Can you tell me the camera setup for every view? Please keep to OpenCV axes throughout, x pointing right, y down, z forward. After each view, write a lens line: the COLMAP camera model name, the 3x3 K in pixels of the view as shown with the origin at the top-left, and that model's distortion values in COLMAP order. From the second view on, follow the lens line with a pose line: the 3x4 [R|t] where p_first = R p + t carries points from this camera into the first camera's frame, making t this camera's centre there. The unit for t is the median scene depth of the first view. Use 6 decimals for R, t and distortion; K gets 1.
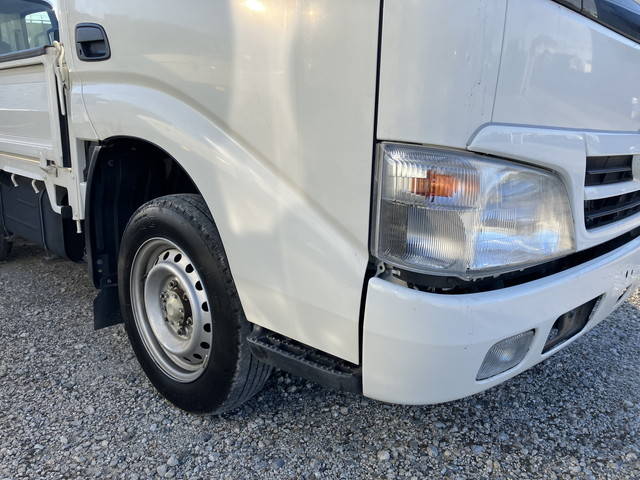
lens RADIAL K [[531.2, 0, 320.0], [0, 531.2, 240.0], [0, 0, 1]] dist [0.016545, 0.001124]
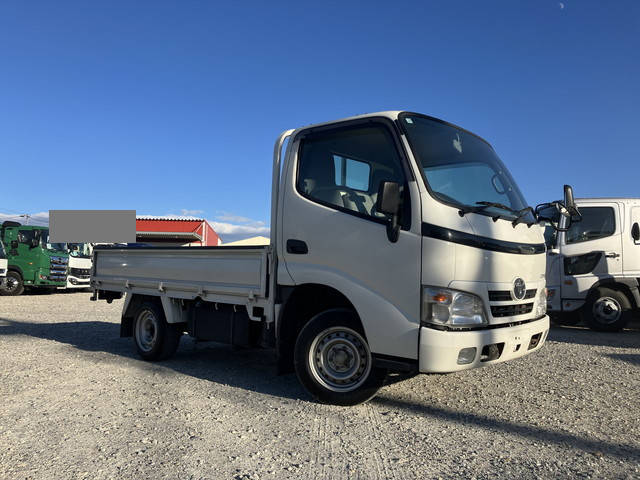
lens RADIAL K [[527.6, 0, 320.0], [0, 527.6, 240.0], [0, 0, 1]] dist [0.004896, 0.003795]
pose [[0.999583, -0.000715, 0.028860, -0.356314], [0.008355, 0.964077, -0.265491, 0.235238], [-0.027634, 0.265621, 0.963681, -1.281333]]
